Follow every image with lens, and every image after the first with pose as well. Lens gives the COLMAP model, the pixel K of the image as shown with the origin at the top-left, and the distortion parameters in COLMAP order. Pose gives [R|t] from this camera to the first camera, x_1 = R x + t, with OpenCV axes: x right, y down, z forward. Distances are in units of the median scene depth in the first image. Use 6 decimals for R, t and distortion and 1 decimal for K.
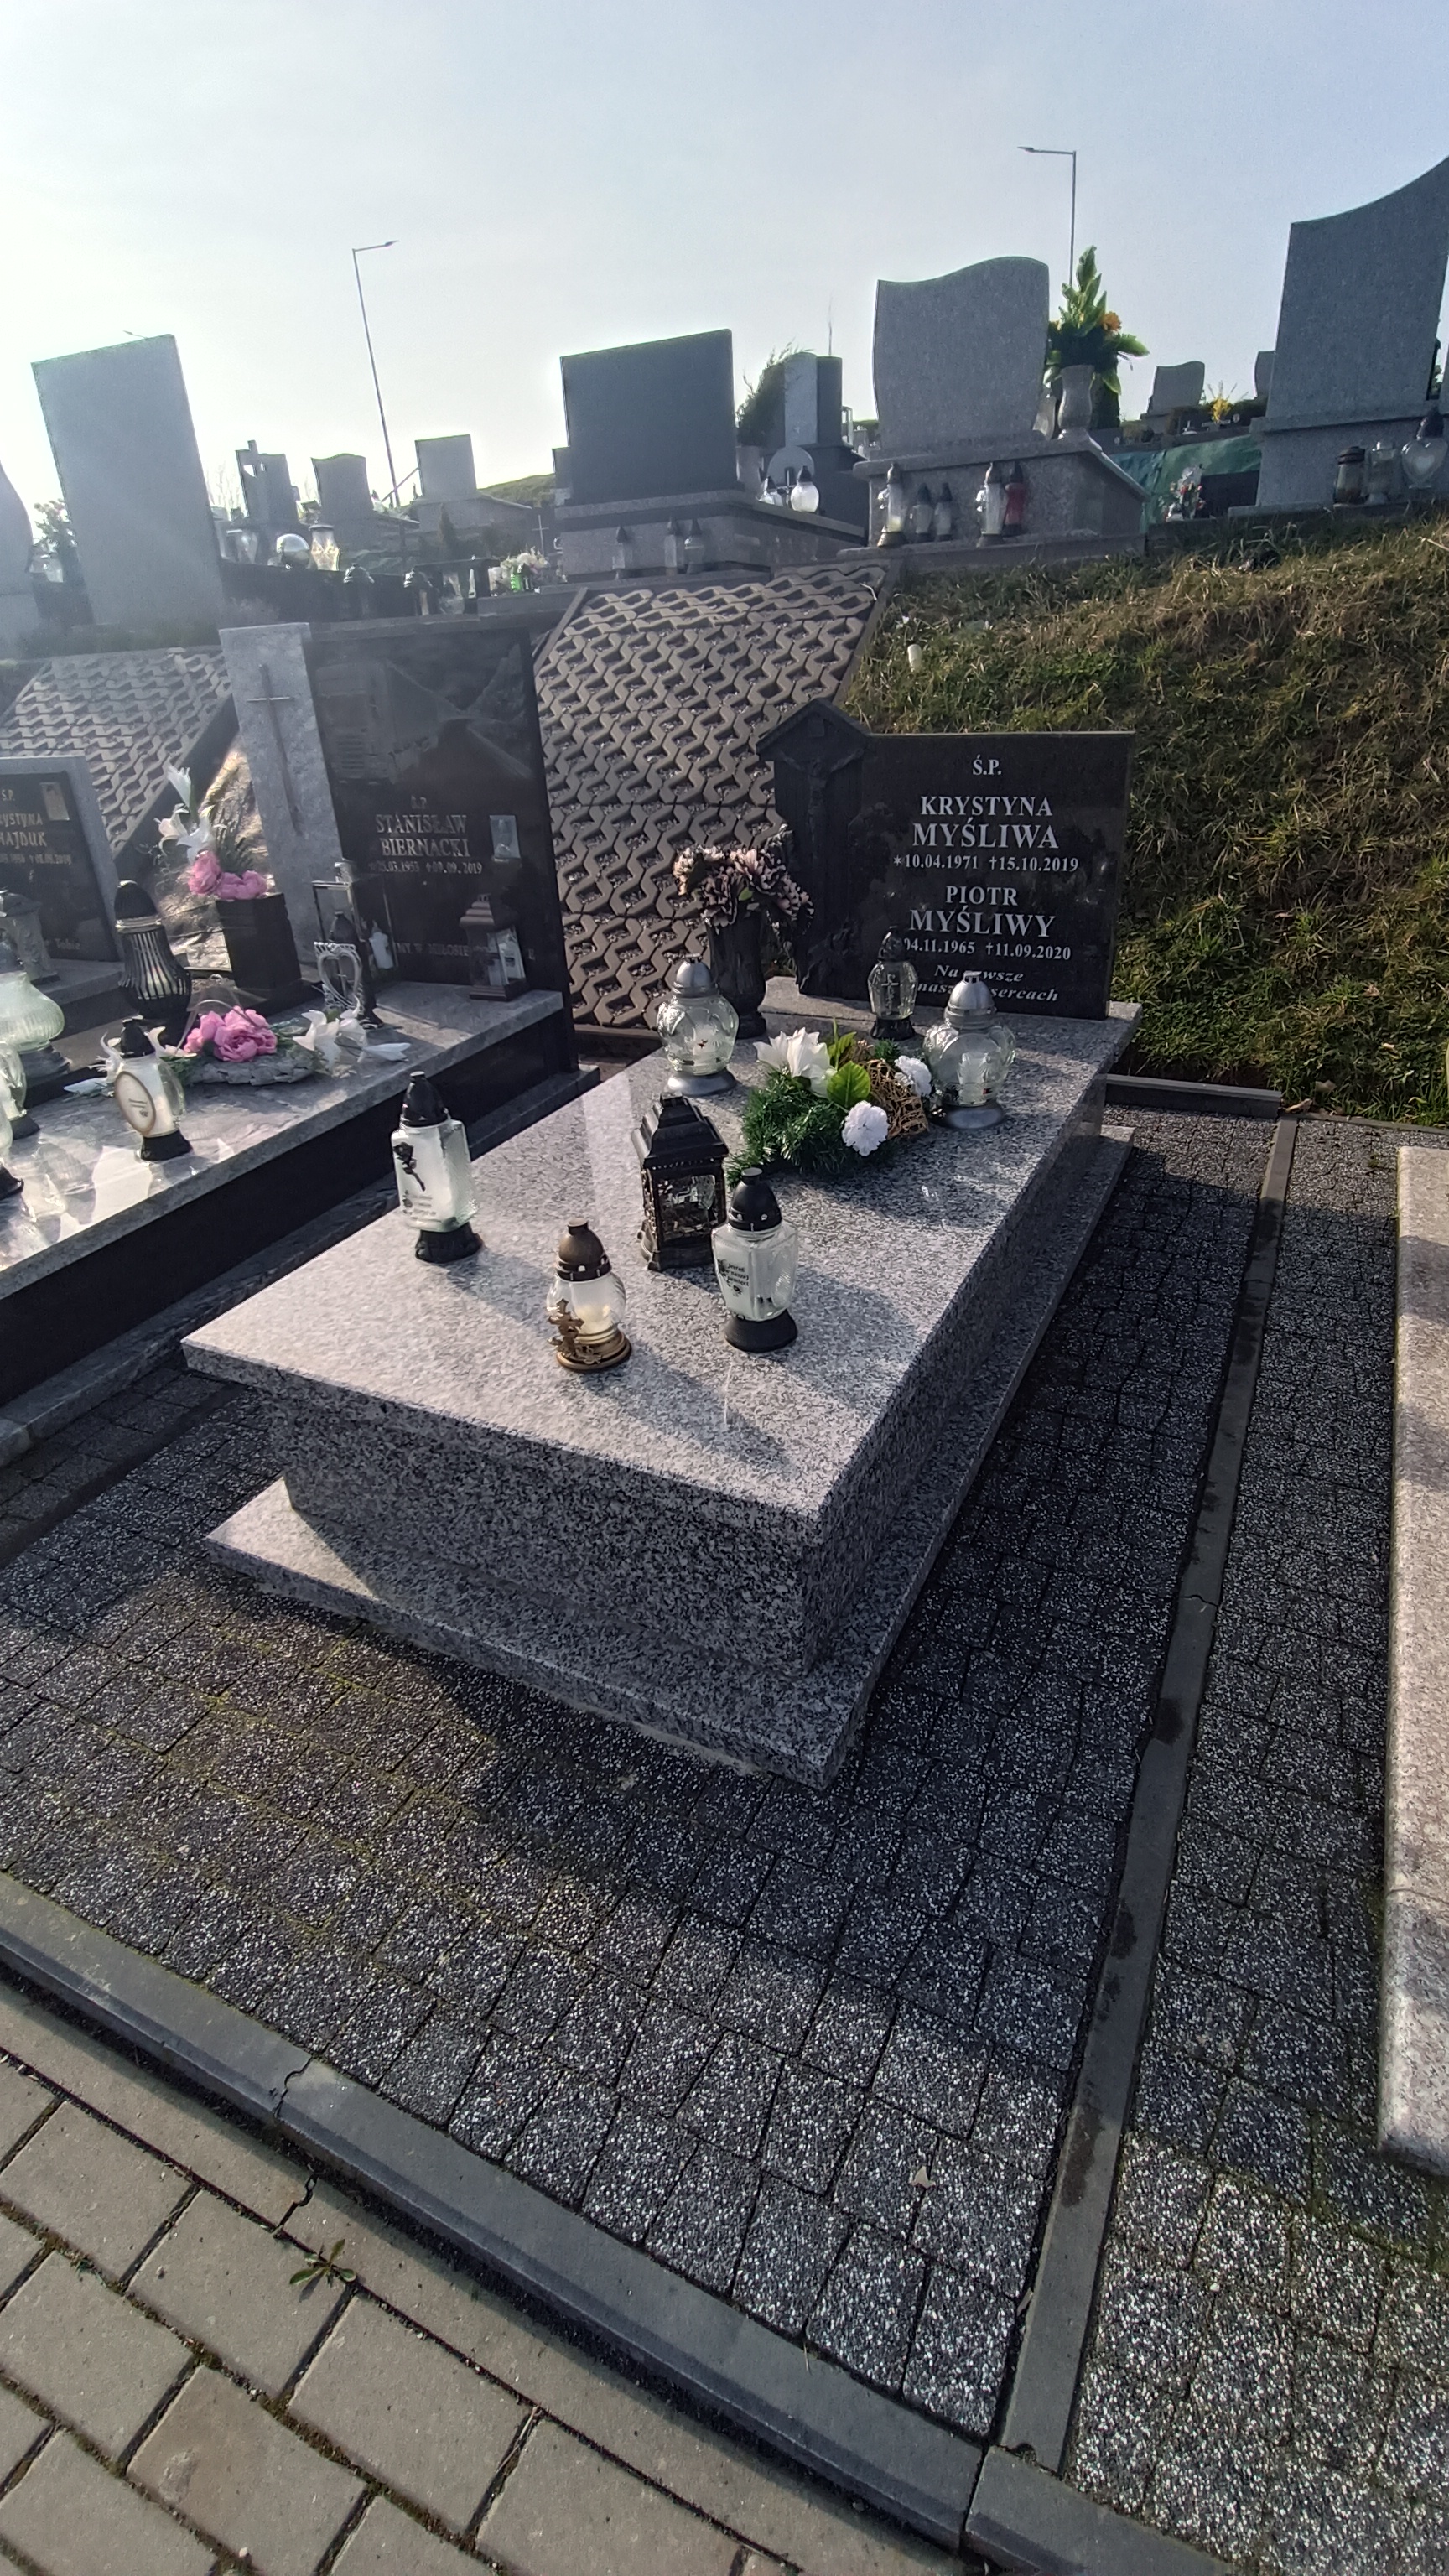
lens RADIAL K [[1223.2, 0, 724.5], [0, 1223.2, 1288.0], [0, 0, 1]] dist [-0.001449, -0.020104]
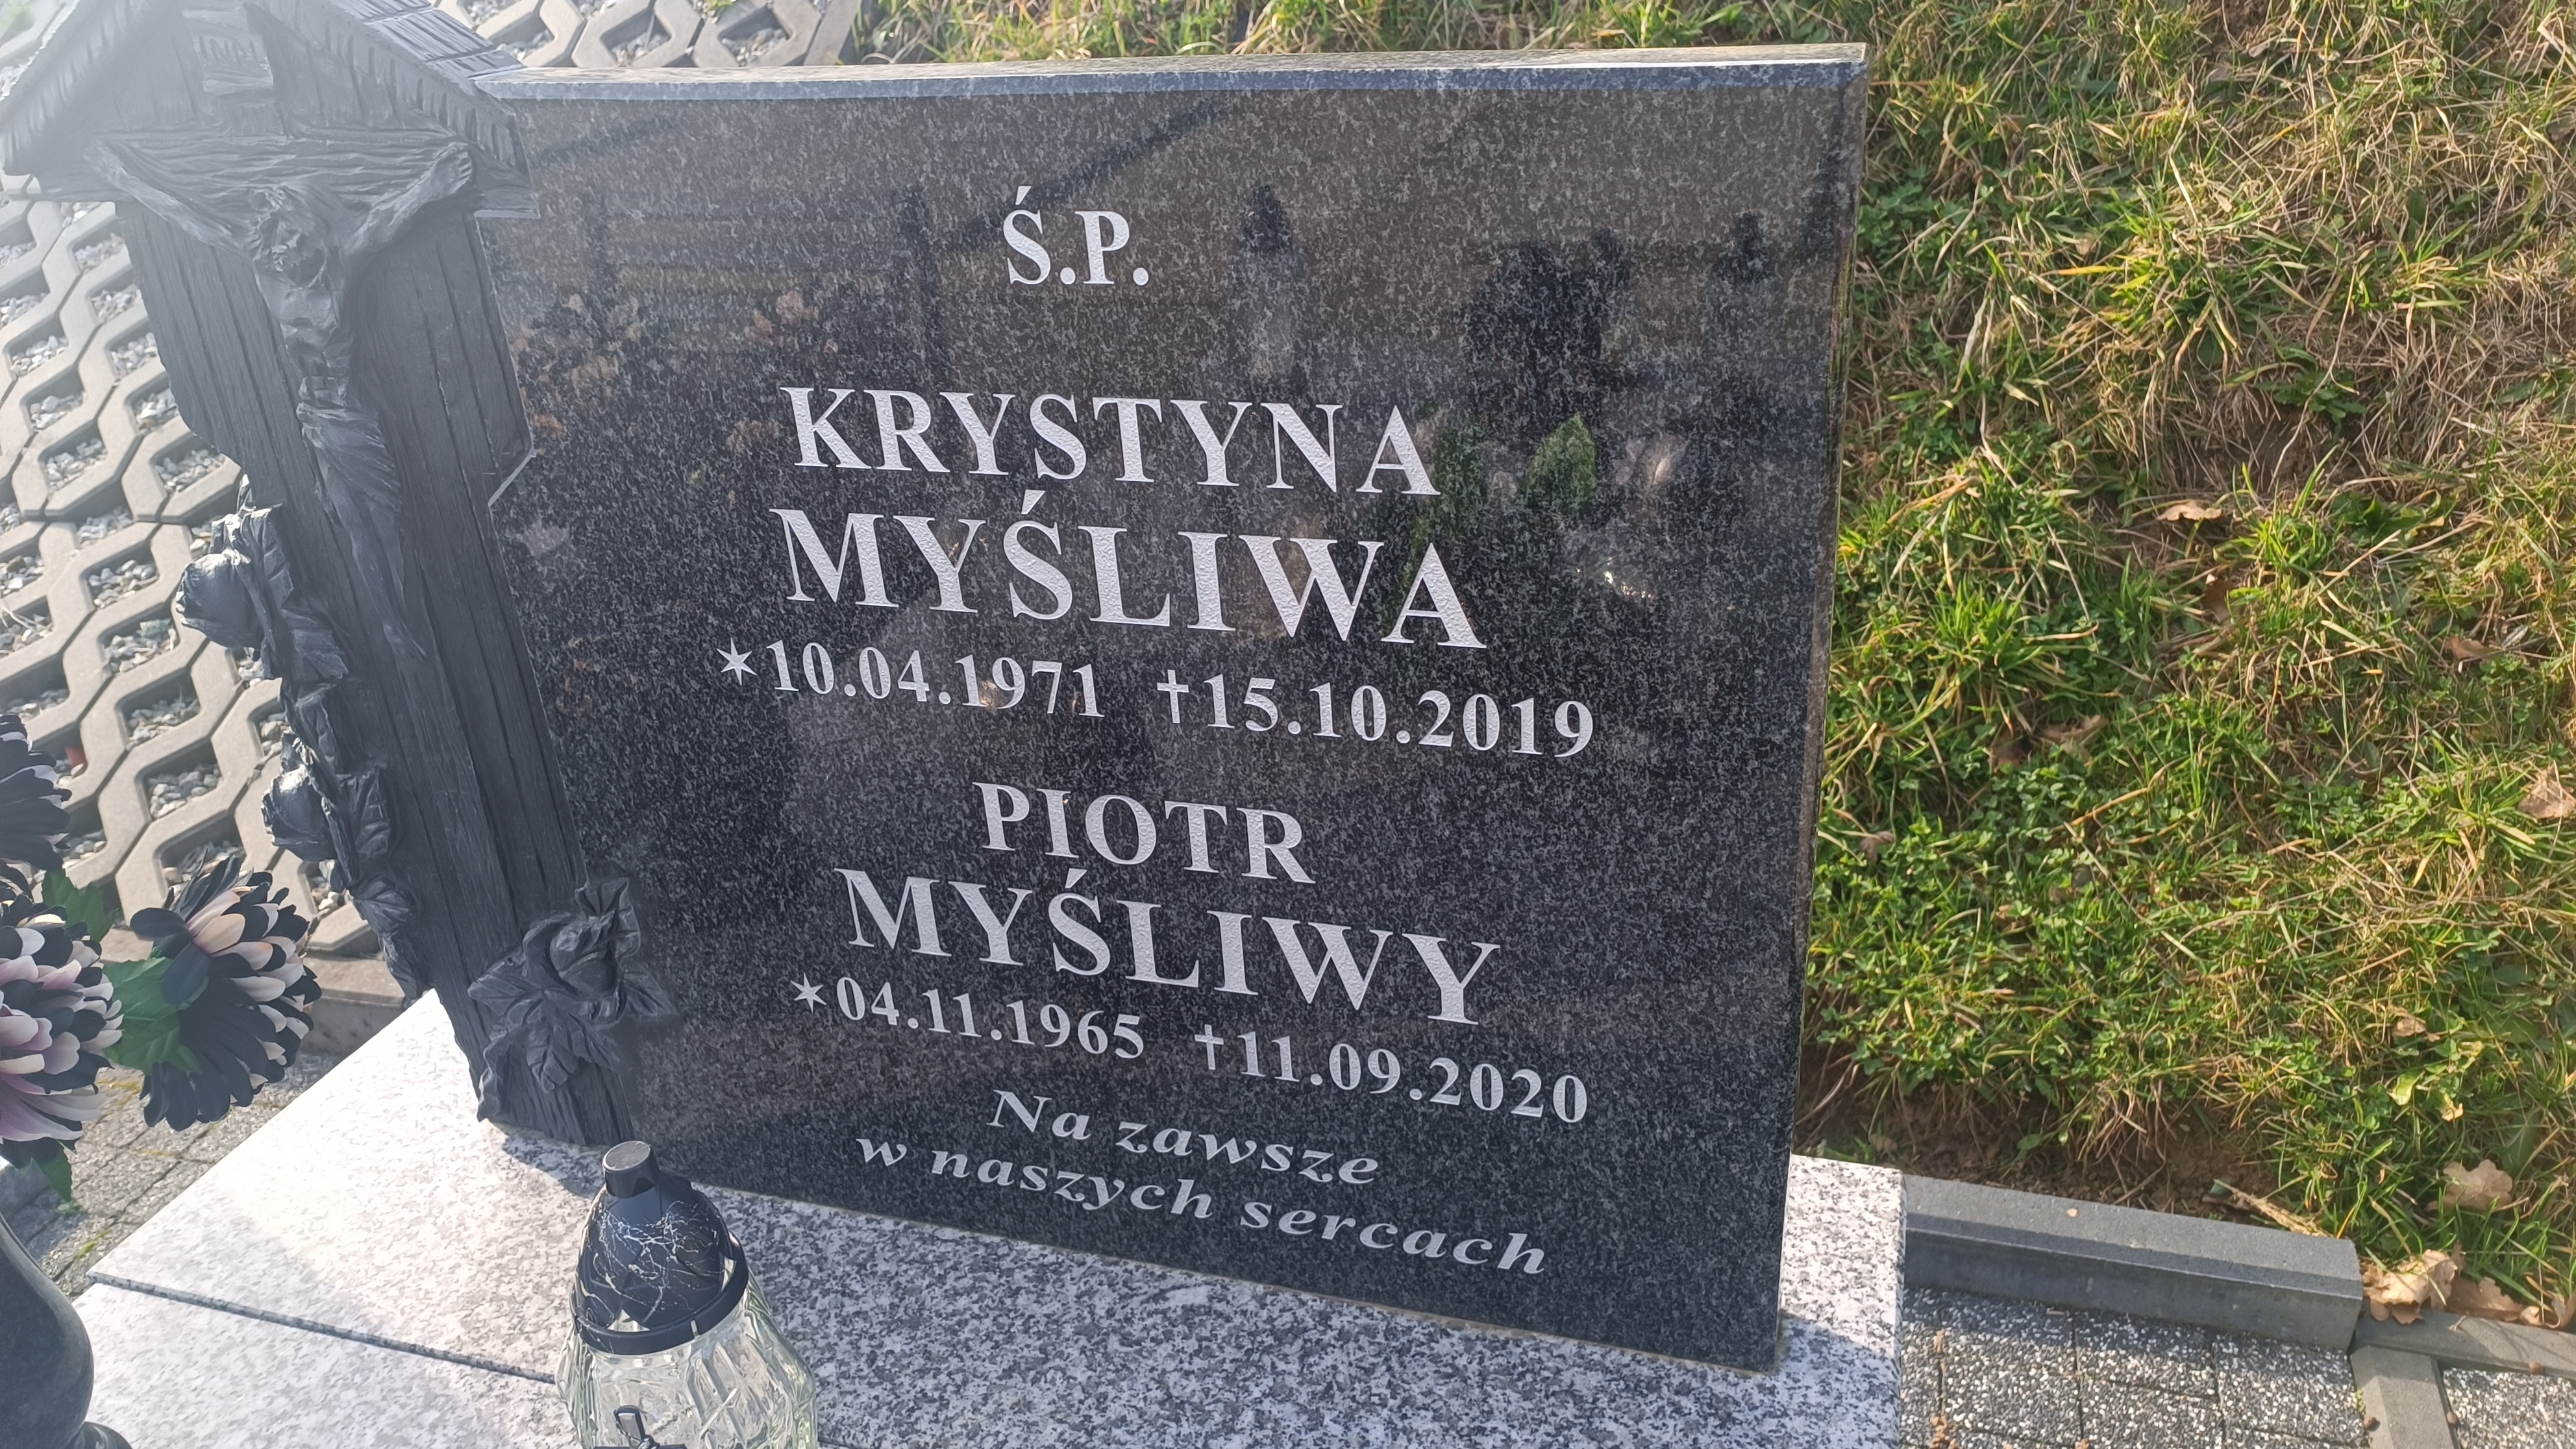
lens RADIAL K [[1876.4, 0, 1288.0], [0, 1876.4, 724.5], [0, 0, 1]] dist [0.078494, -0.109820]
pose [[0.989274, -0.077729, 0.123674, 0.168612], [0.081708, 0.996279, -0.027425, -0.281261], [-0.121082, 0.037236, 0.991944, 0.585107]]
